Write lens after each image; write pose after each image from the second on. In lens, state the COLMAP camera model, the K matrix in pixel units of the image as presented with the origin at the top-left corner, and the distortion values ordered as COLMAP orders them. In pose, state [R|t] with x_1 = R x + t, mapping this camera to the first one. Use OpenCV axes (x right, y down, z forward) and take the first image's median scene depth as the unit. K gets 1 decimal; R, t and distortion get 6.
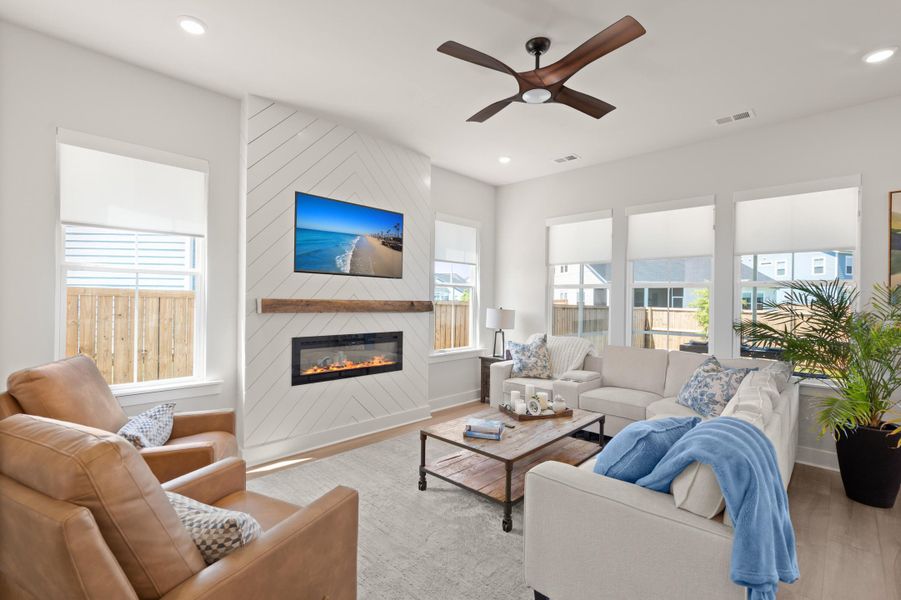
lens RADIAL K [[415.1, 0, 447.9], [0, 415.1, 299.7], [0, 0, 1]] dist [-0.001571, 0.000781]
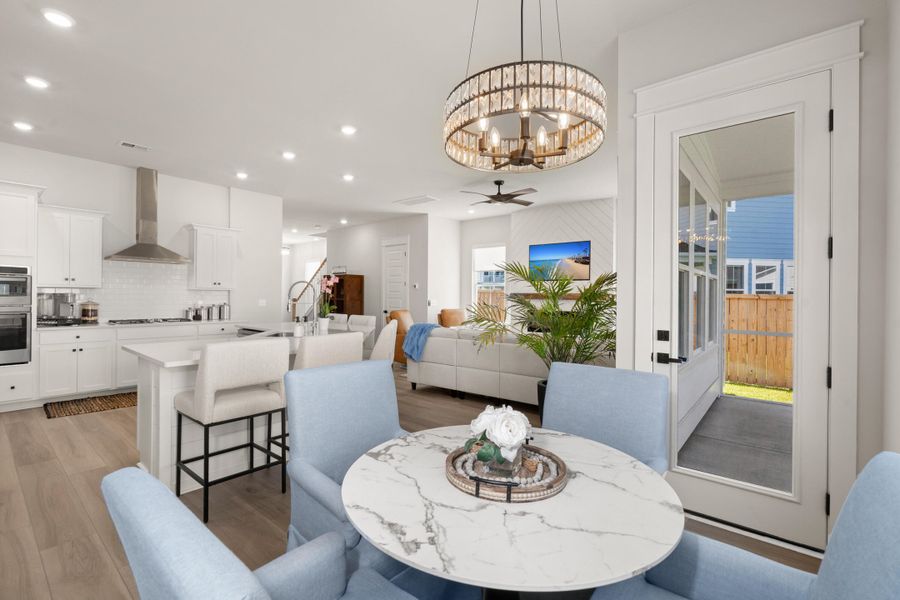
lens RADIAL K [[410.4, 0, 448.4], [0, 410.4, 297.7], [0, 0, 1]] dist [-0.002130, 0.000940]
pose [[0.071287, -0.008128, -0.997423, 1.651003], [-0.010208, 0.999908, -0.008878, 0.043289], [0.997404, 0.010814, 0.071197, 0.369722]]
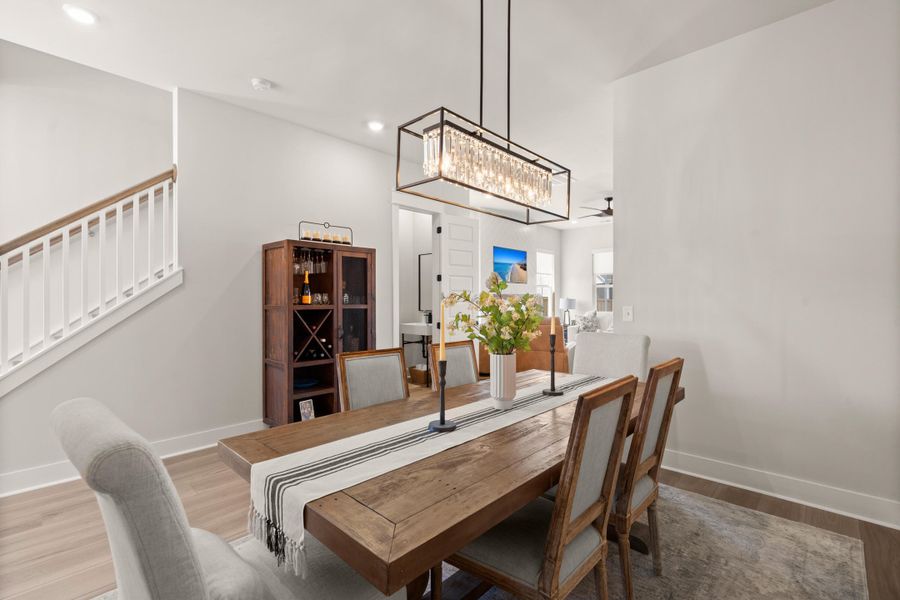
lens RADIAL K [[402.7, 0, 446.7], [0, 402.7, 302.1], [0, 0, 1]] dist [-0.001005, 0.000398]
pose [[0.999821, -0.015793, 0.010438, -0.586950], [0.015733, 0.999860, 0.005730, 0.025272], [-0.010527, -0.005565, 0.999929, -1.076559]]
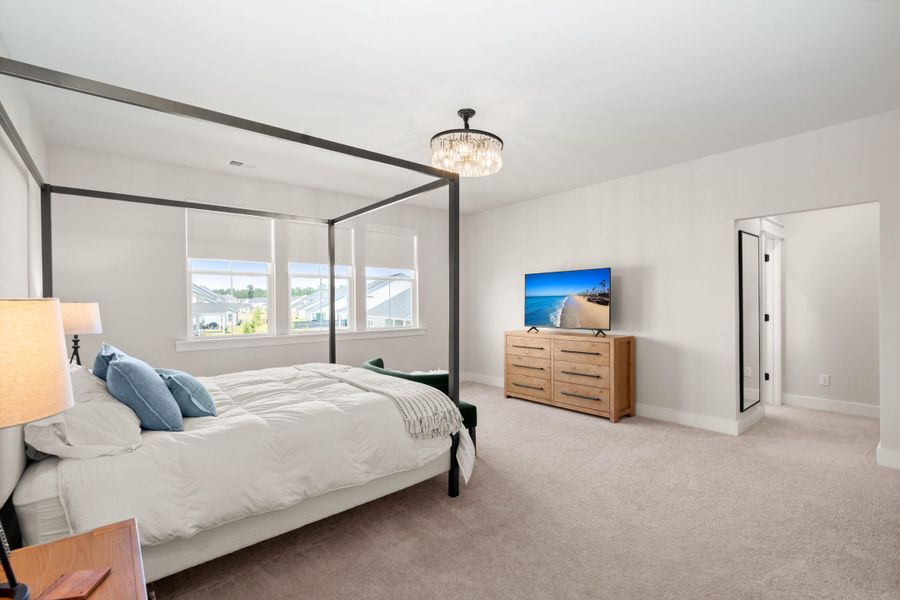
lens RADIAL K [[402.7, 0, 446.7], [0, 402.7, 302.1], [0, 0, 1]] dist [-0.001005, 0.000398]
pose [[-0.117676, -0.012671, -0.992971, 1.046748], [0.006894, 0.999884, -0.013576, -0.124629], [0.993028, -0.008443, -0.117575, 0.804057]]
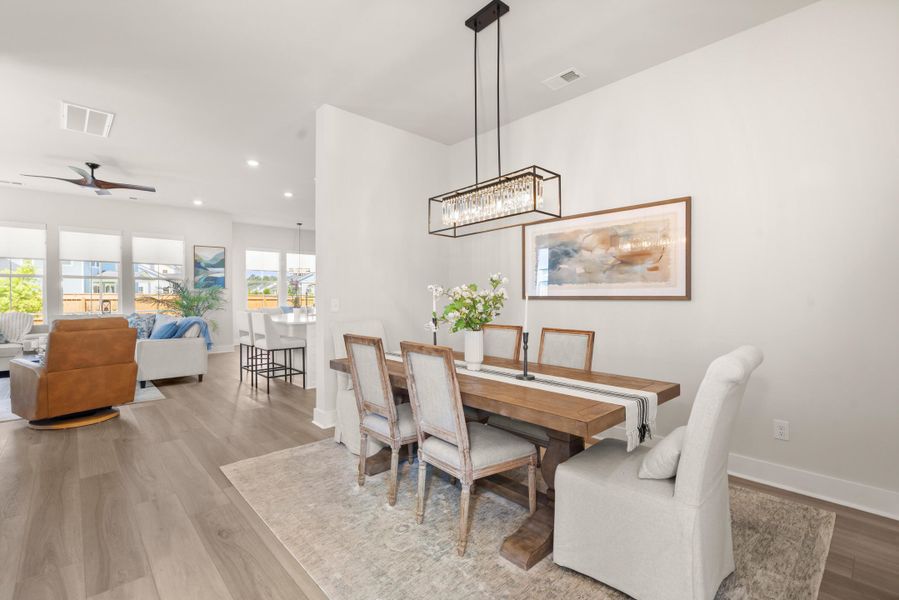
lens RADIAL K [[409.9, 0, 447.9], [0, 409.9, 297.7], [0, 0, 1]] dist [-0.002130, 0.000940]
pose [[0.057073, -0.019092, 0.998187, -1.168911], [0.002616, 0.999817, 0.018974, 0.023074], [-0.998367, 0.001529, 0.057112, -0.612854]]
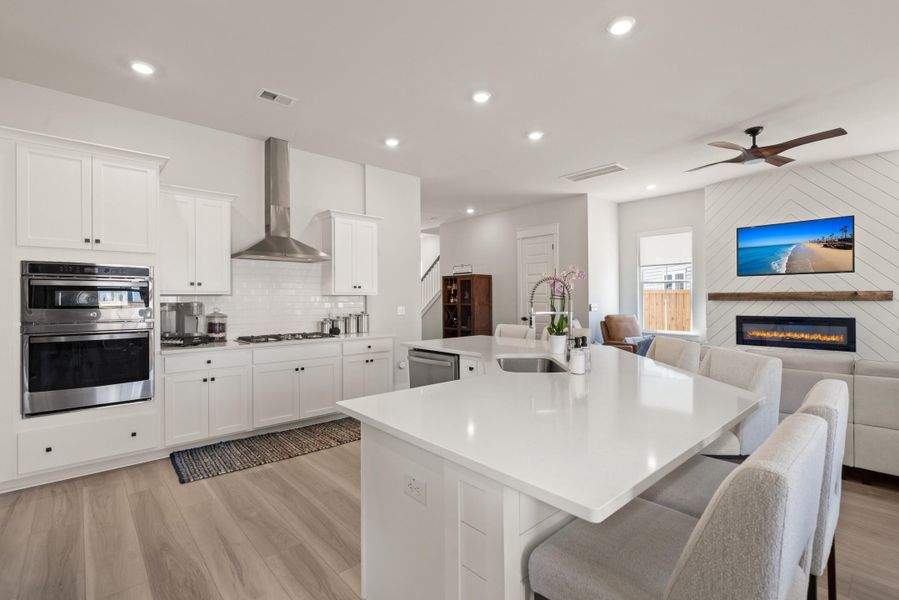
lens RADIAL K [[414.2, 0, 446.9], [0, 414.2, 299.7], [0, 0, 1]] dist [-0.001571, 0.000781]
pose [[-0.065751, -0.010512, -0.997781, 1.238476], [0.004646, 0.999930, -0.010841, 0.036915], [0.997825, -0.005348, -0.065698, -0.049584]]
